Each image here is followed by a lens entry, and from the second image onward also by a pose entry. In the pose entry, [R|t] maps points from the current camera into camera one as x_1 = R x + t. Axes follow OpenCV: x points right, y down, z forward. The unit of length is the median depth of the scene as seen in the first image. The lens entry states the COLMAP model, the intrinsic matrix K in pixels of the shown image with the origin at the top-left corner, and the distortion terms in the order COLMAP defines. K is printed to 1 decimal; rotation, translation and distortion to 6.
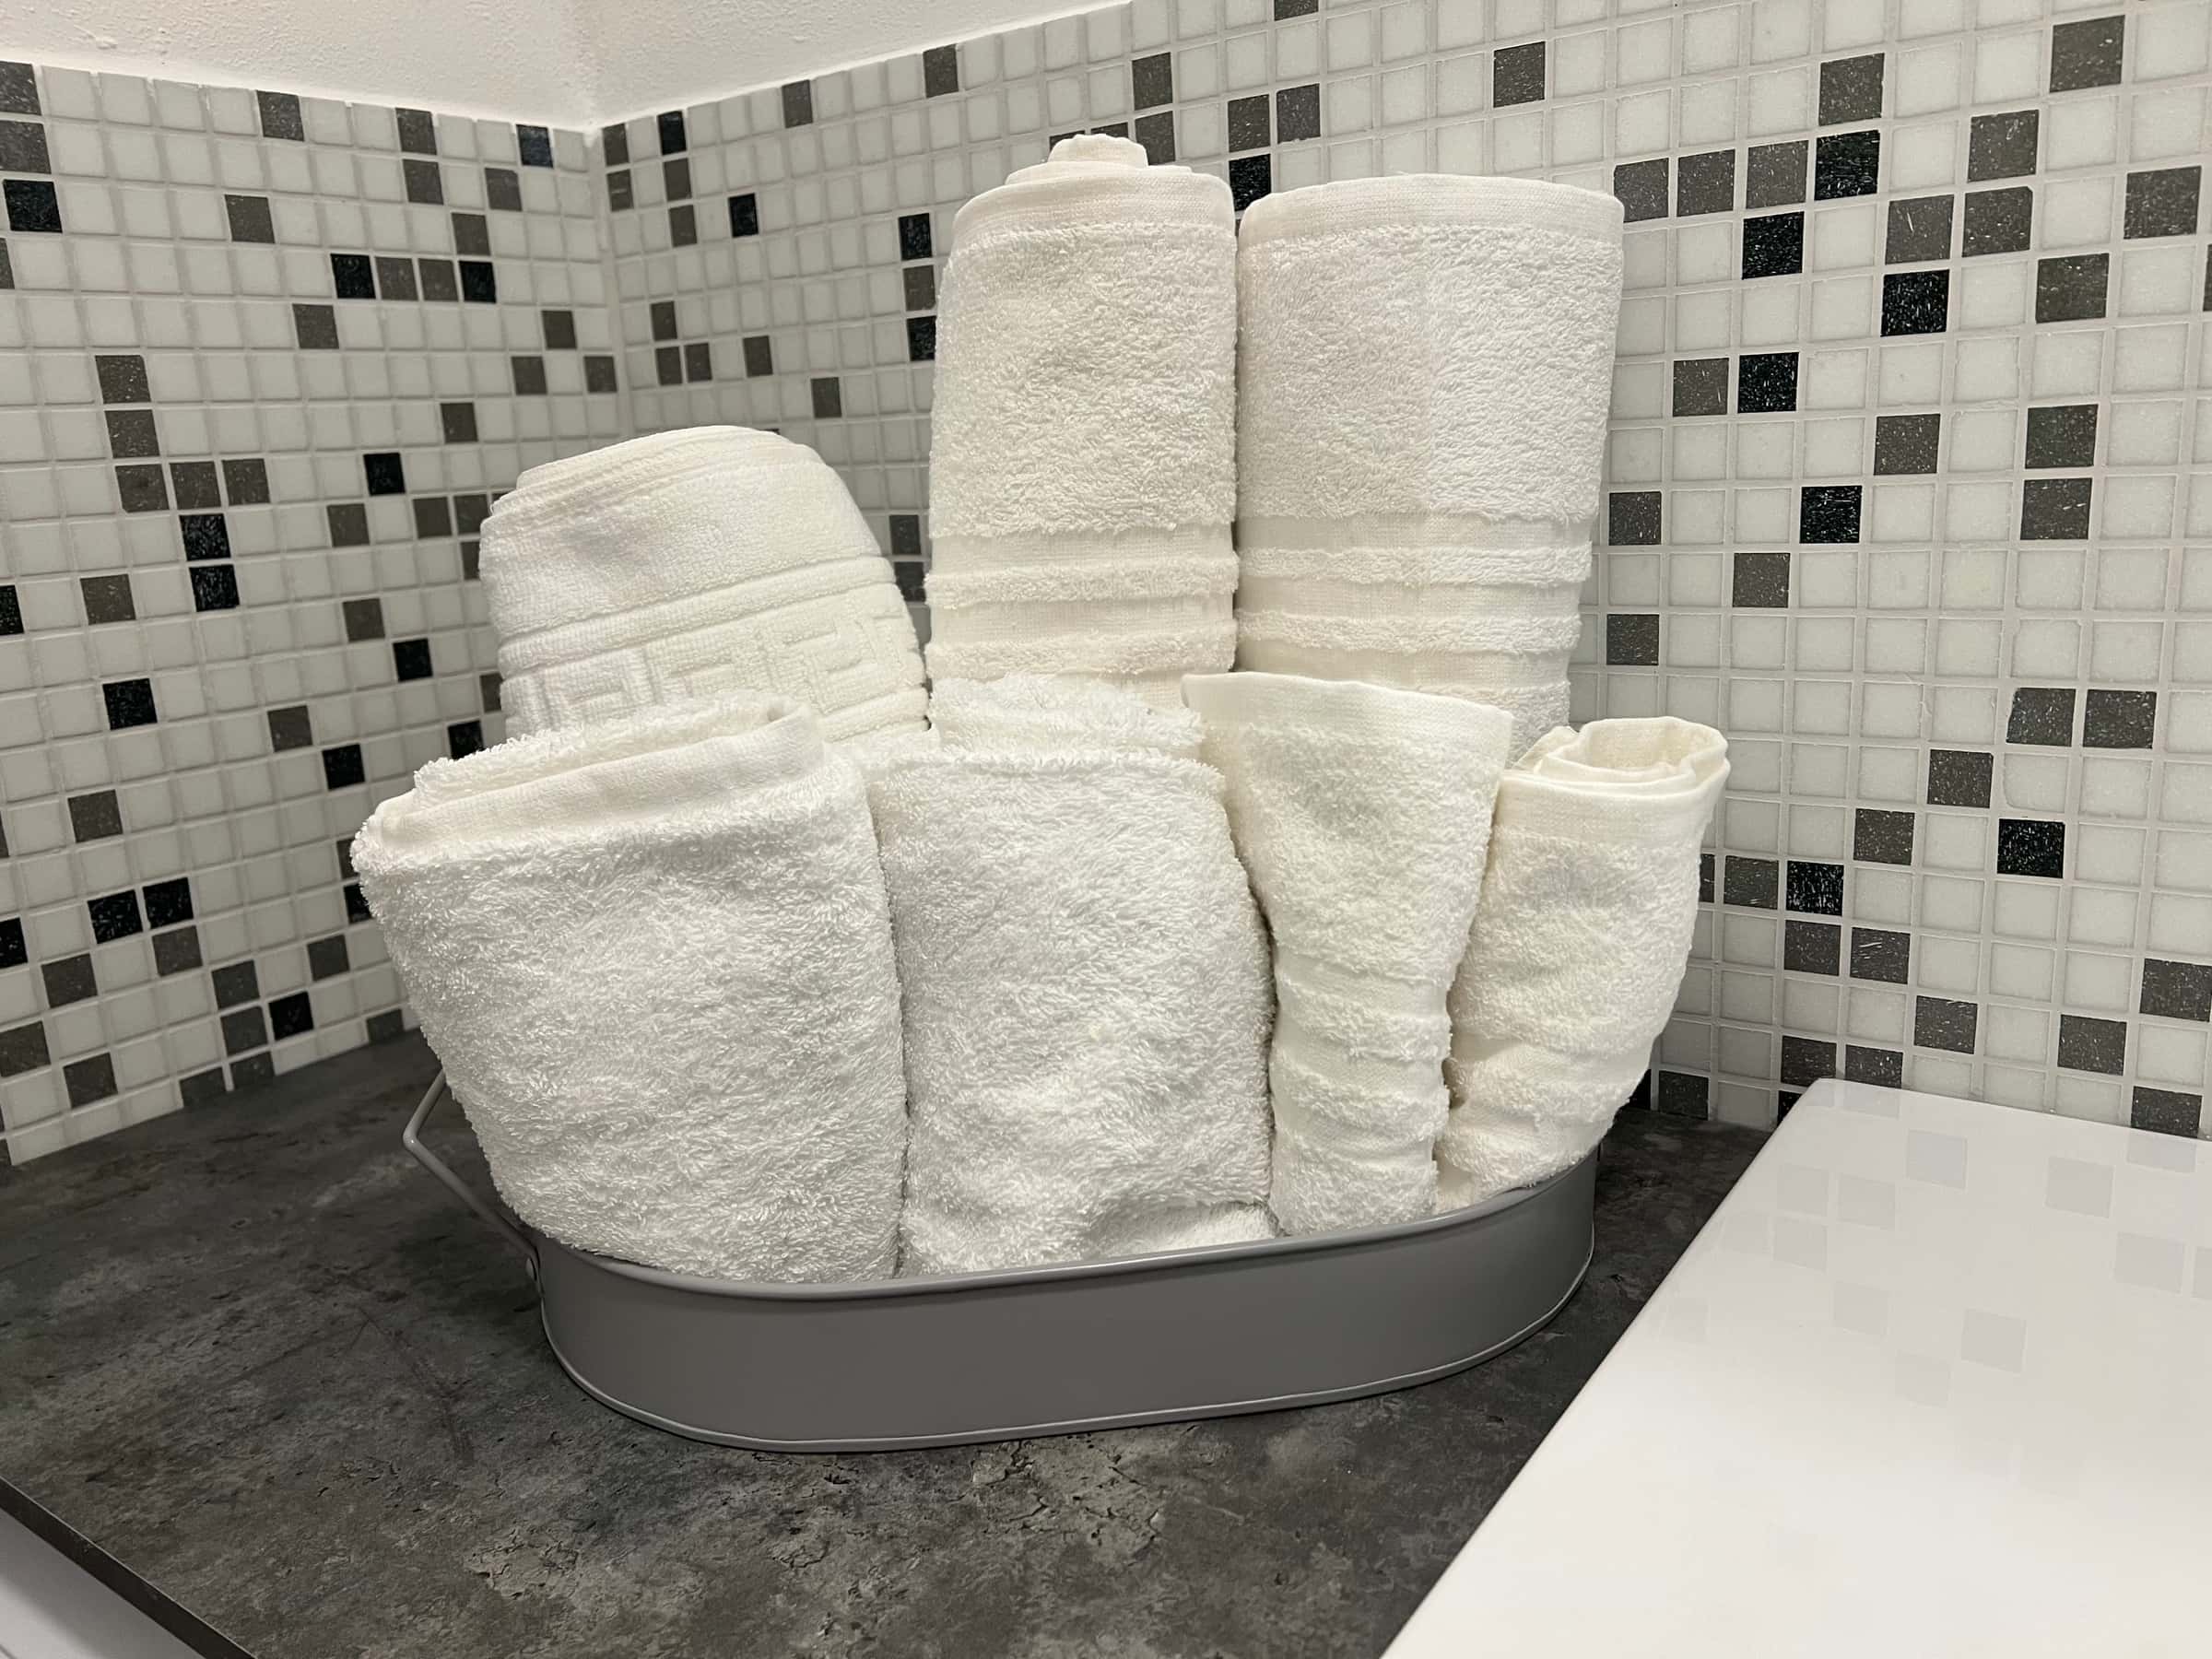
lens RADIAL K [[1678.2, 0, 1101.4], [0, 1678.2, 825.0], [0, 0, 1]] dist [0.068556, -0.077558]
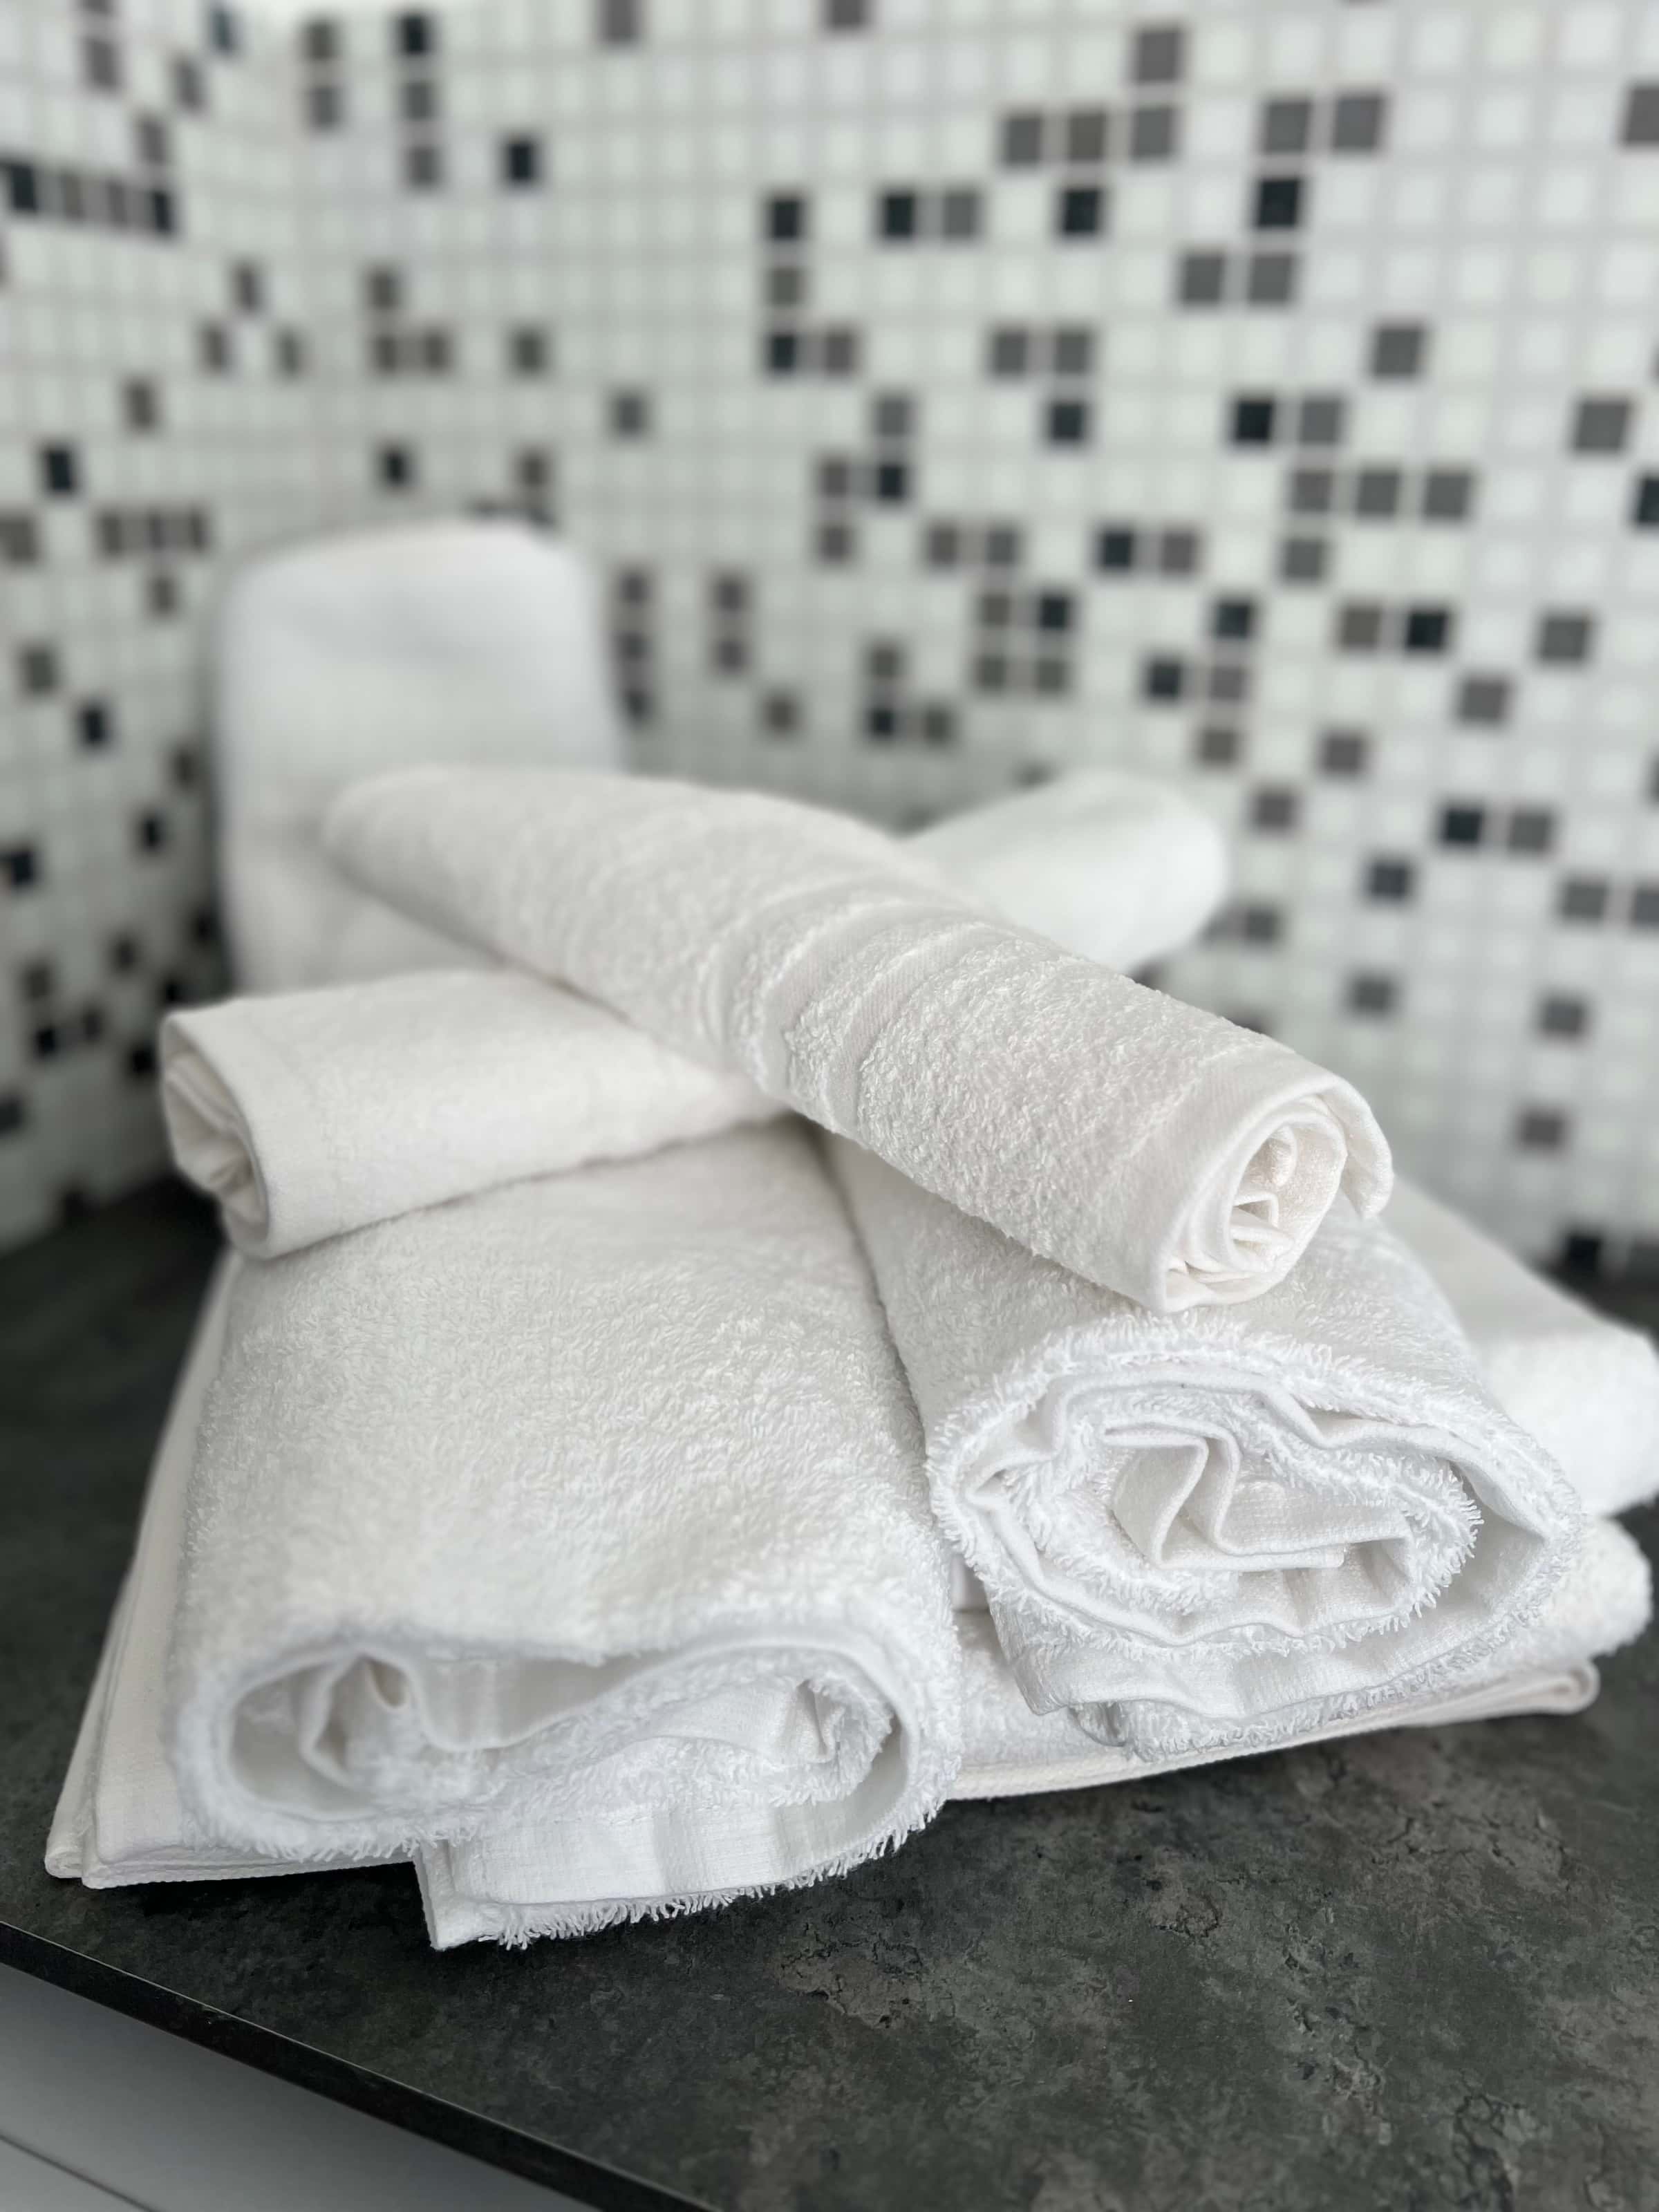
lens RADIAL K [[1678.2, 0, 827.7], [0, 1678.2, 1104.8], [0, 0, 1]] dist [0.068556, -0.077558]
pose [[0.966163, -0.014594, 0.257519, -0.284732], [-0.020245, 0.991027, 0.132118, -0.035769], [-0.257137, -0.132861, 0.957198, 0.155781]]
